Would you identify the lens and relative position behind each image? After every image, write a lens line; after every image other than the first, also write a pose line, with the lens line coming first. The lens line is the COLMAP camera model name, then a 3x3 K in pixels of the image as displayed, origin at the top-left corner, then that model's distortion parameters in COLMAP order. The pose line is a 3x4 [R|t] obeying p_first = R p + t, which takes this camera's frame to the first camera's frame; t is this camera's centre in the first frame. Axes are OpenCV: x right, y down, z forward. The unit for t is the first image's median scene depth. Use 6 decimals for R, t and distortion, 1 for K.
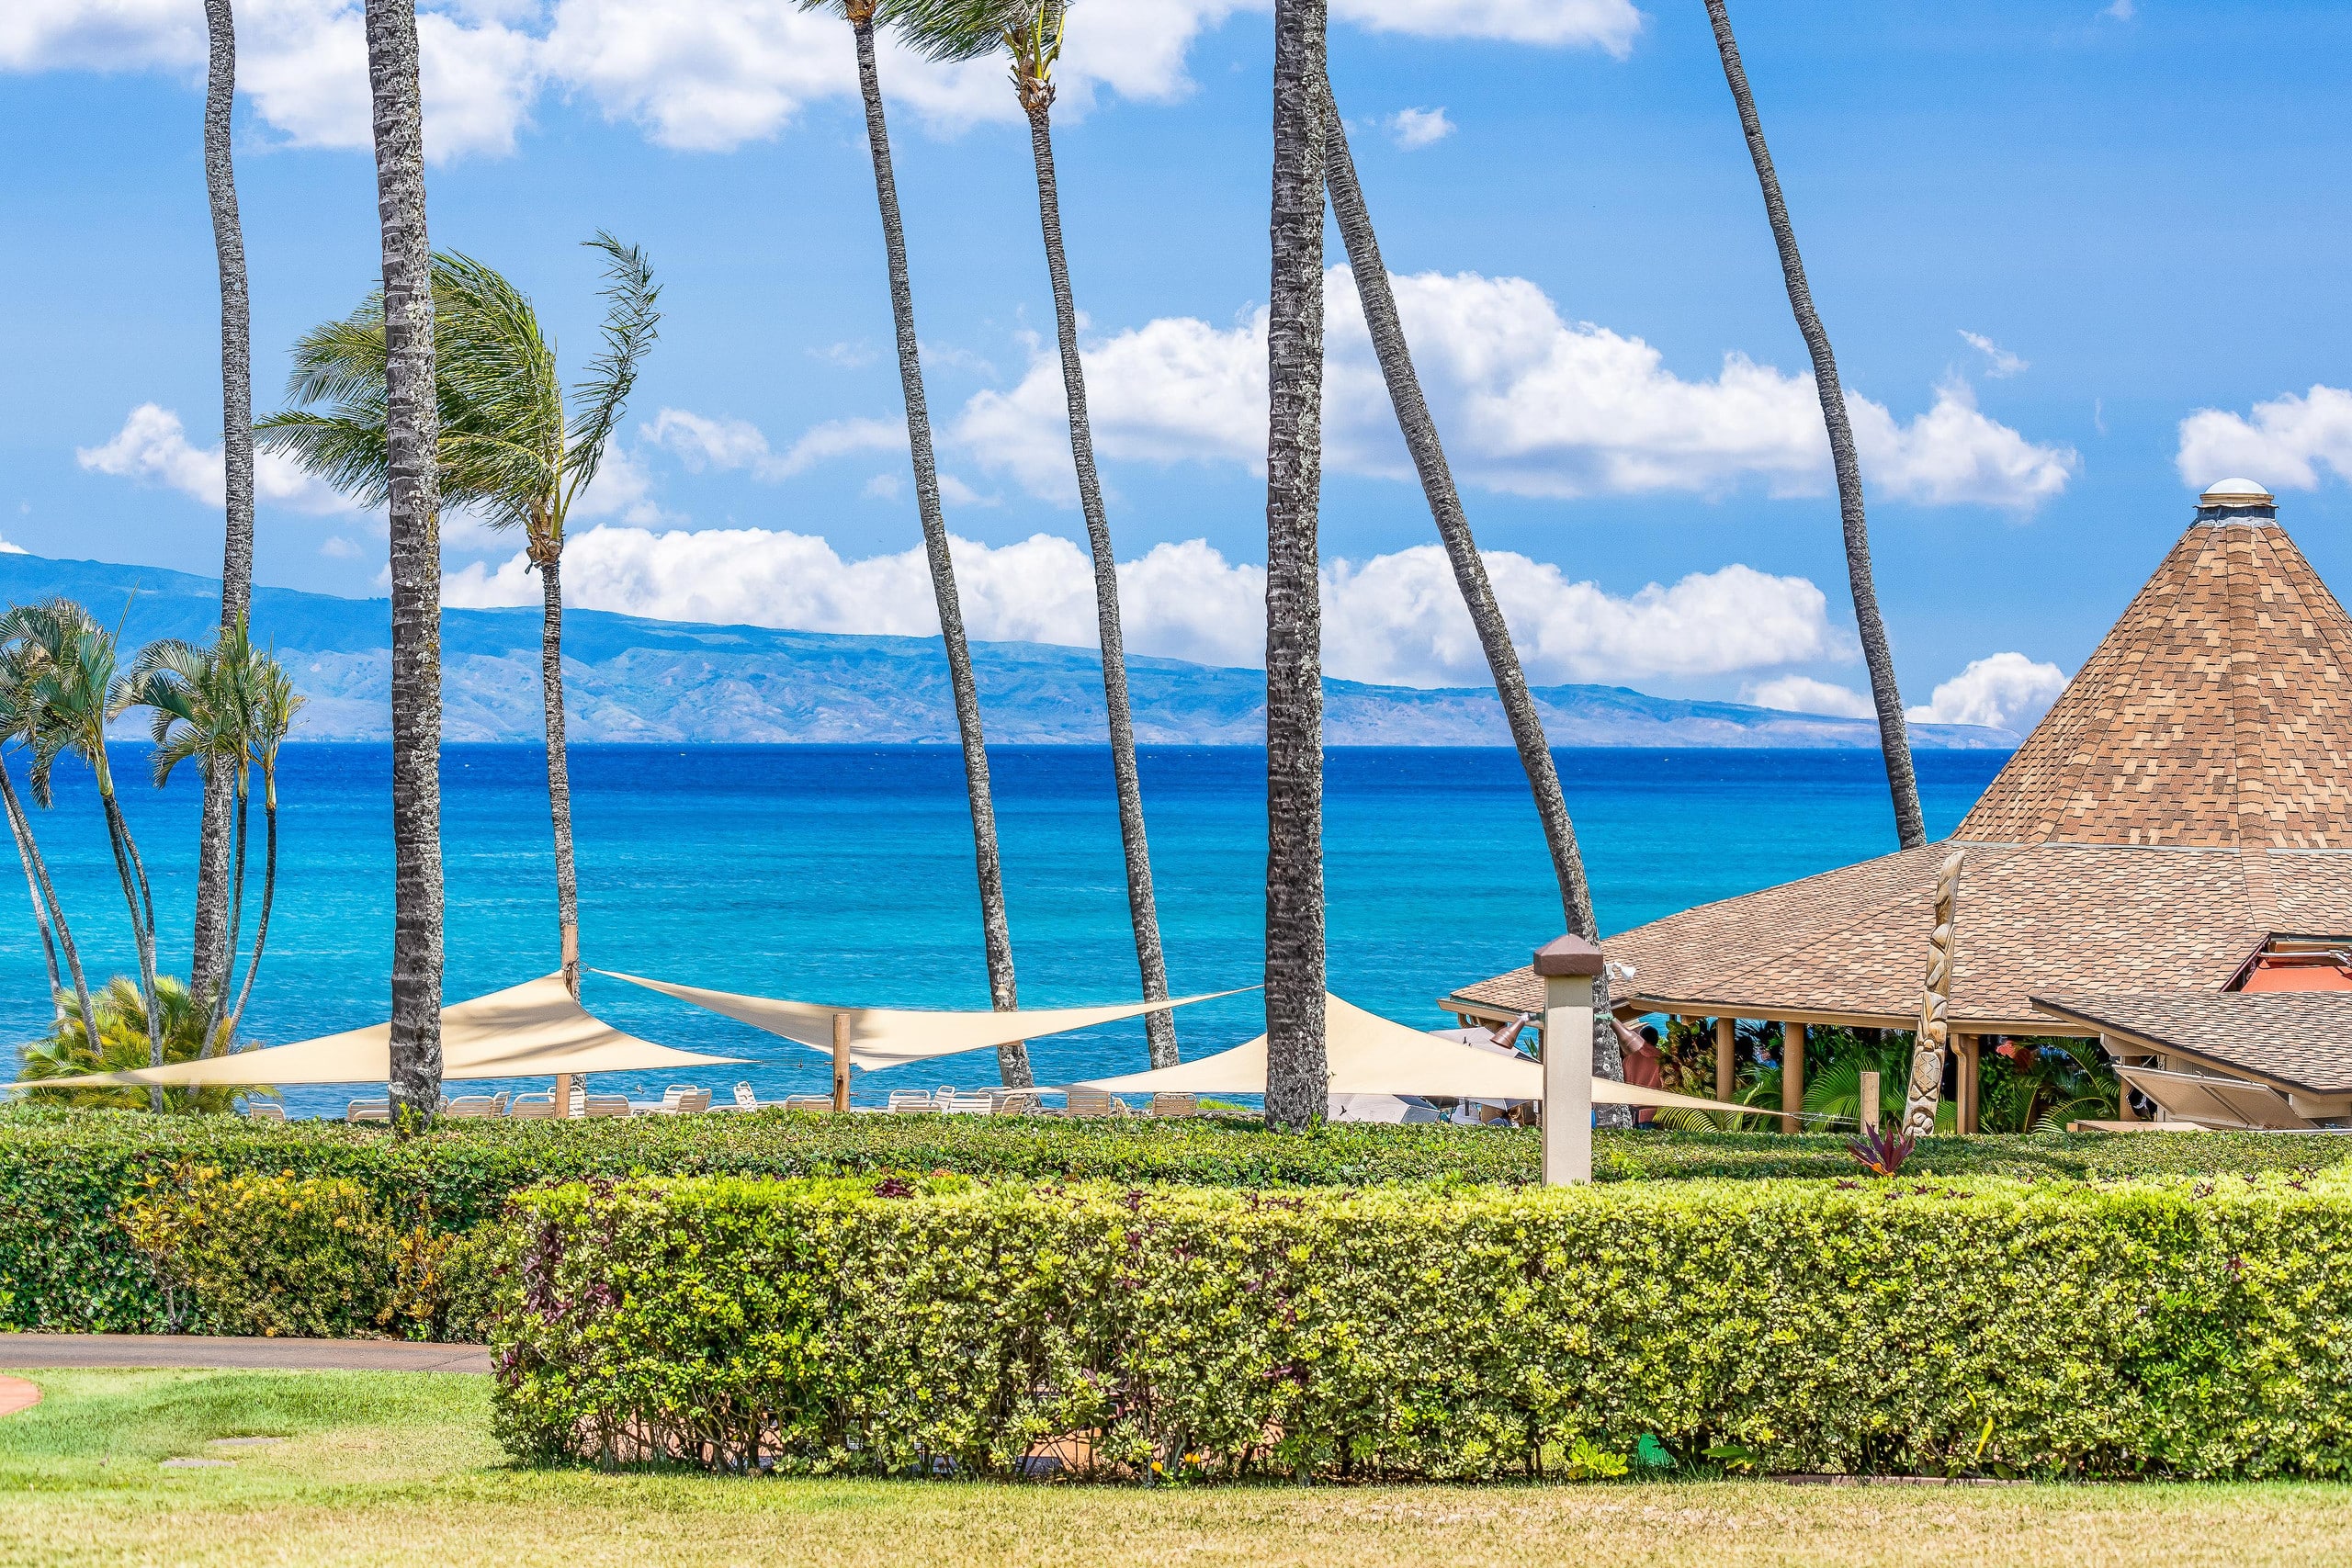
lens RADIAL K [[1049.9, 0, 1176.0], [0, 1049.9, 784.0], [0, 0, 1]] dist [0.000043, 0.000657]
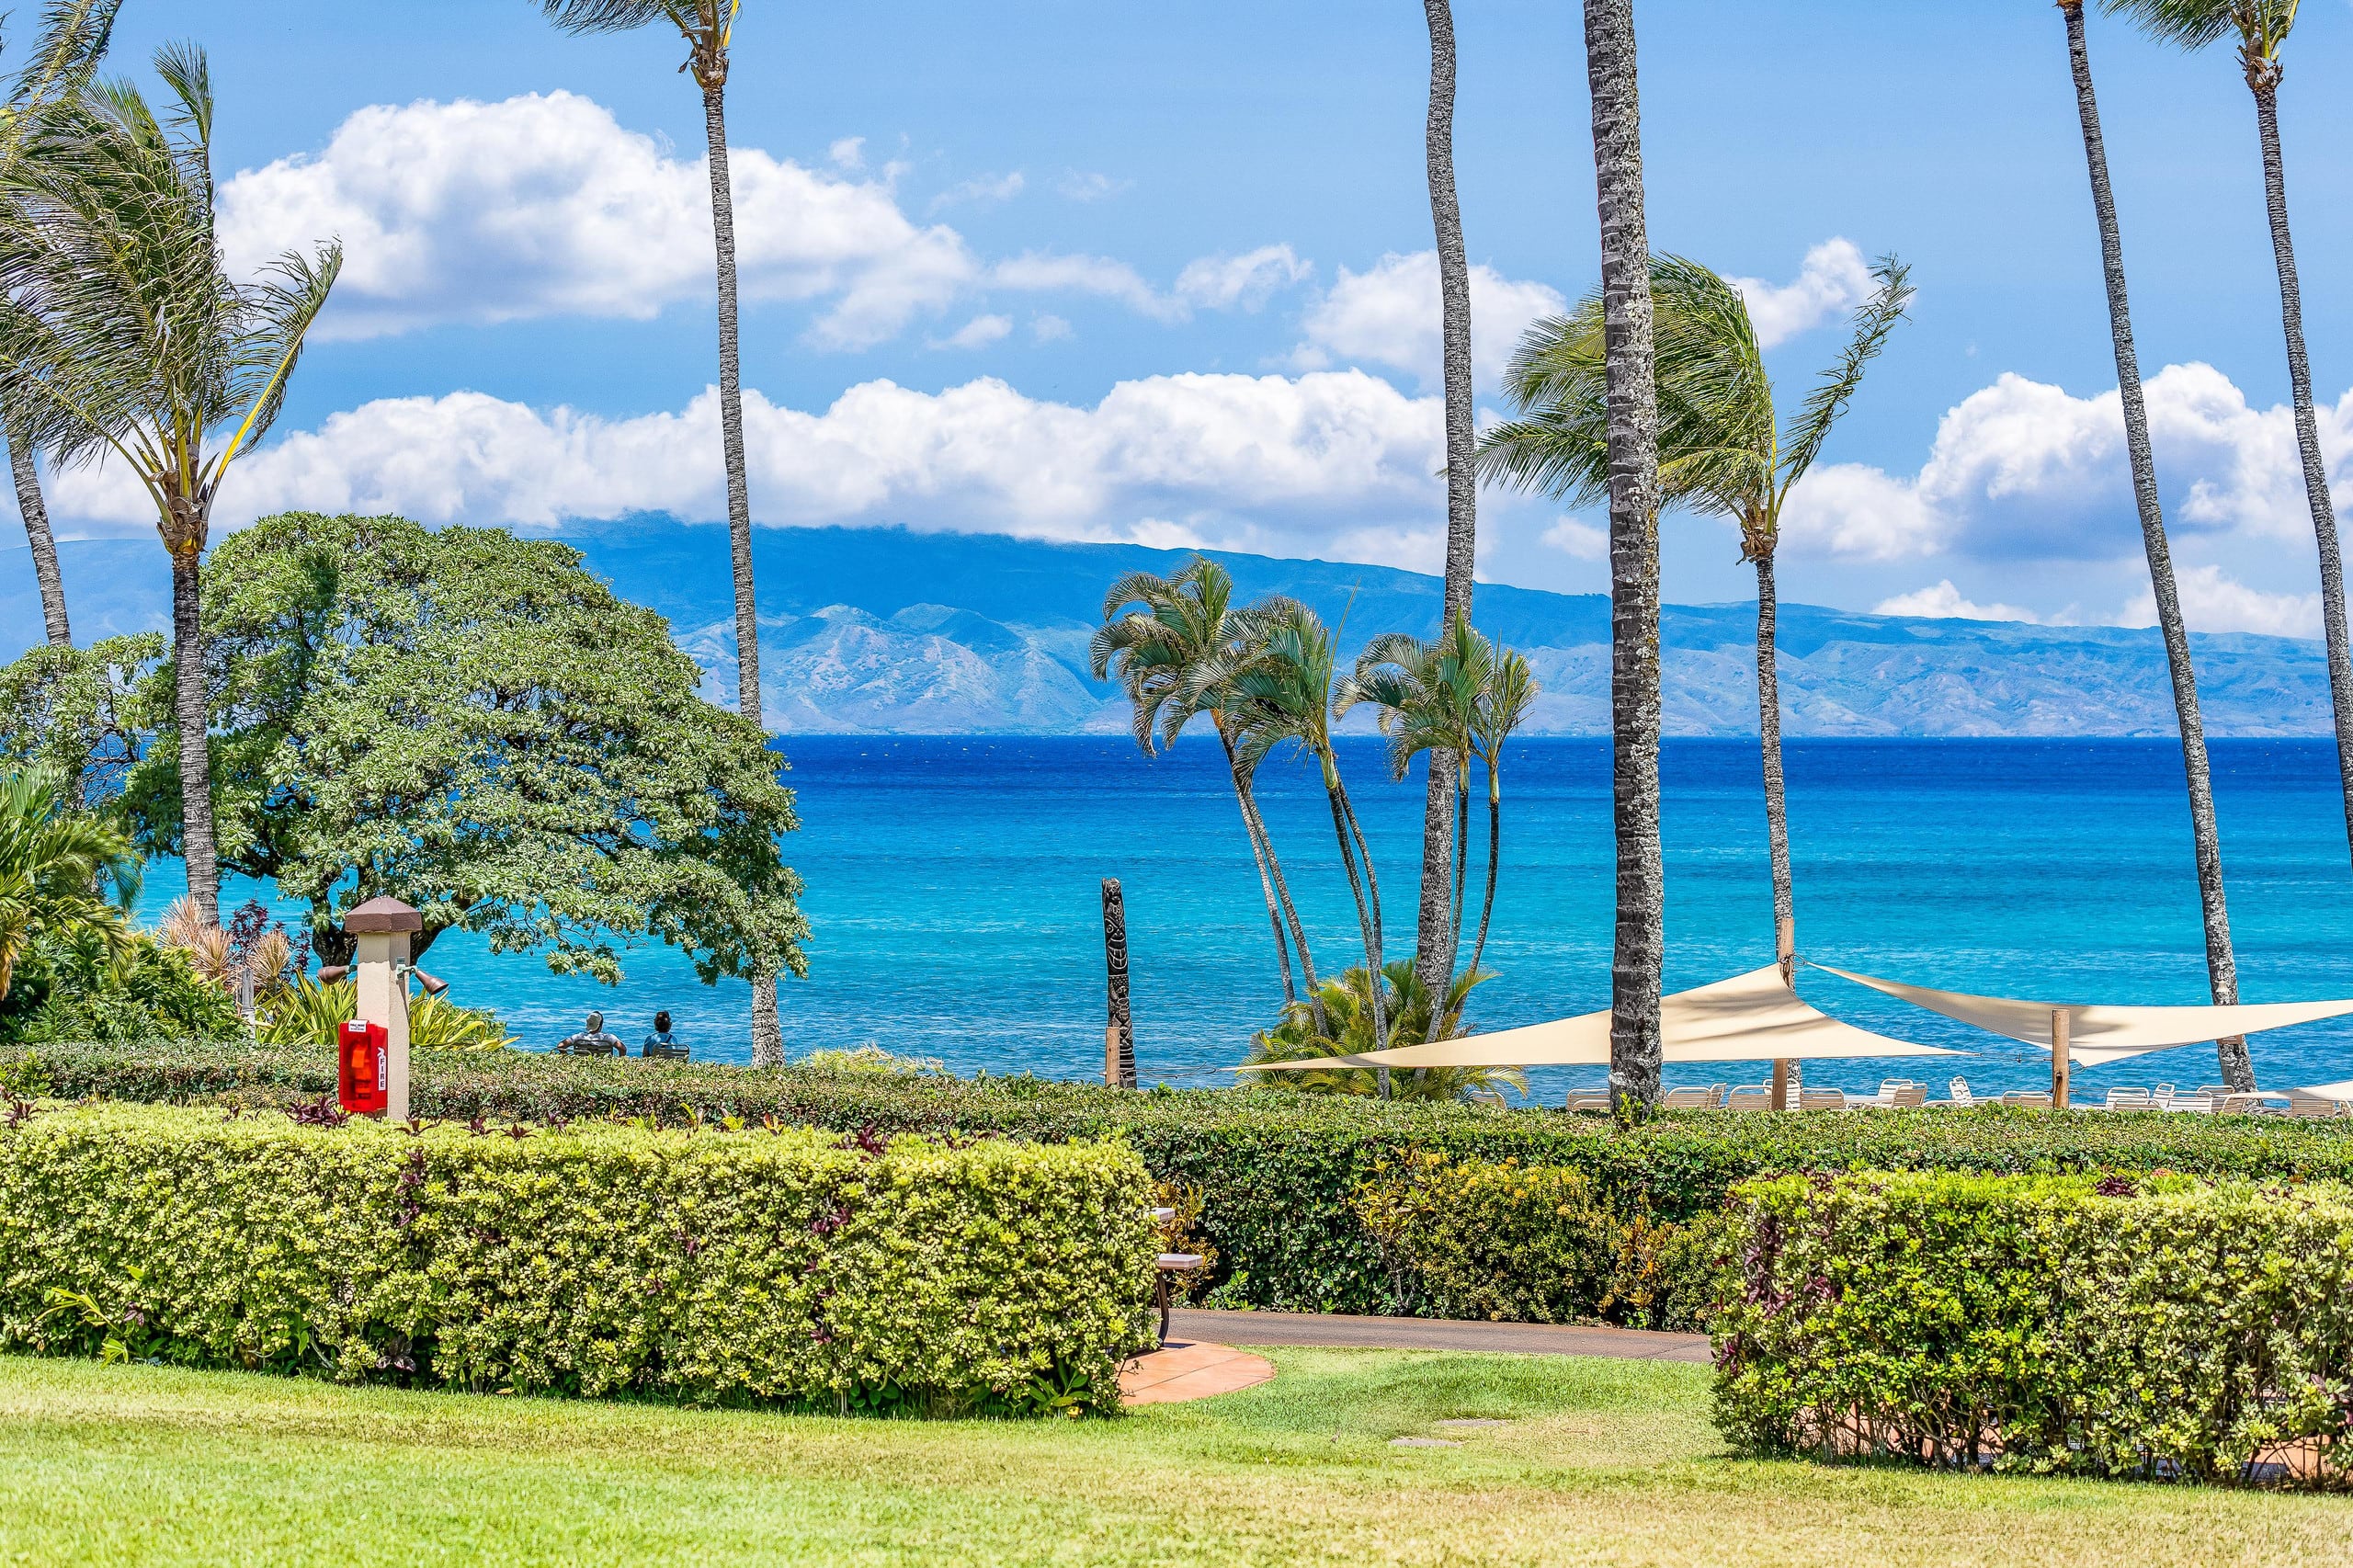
lens RADIAL K [[1050.4, 0, 1176.5], [0, 1050.4, 784.0], [0, 0, 1]] dist [0.000043, 0.000657]
pose [[0.998898, -0.000068, -0.046941, -1.113399], [0.000134, 0.999999, 0.001395, 0.004309], [0.046941, -0.001400, 0.998897, -0.030152]]
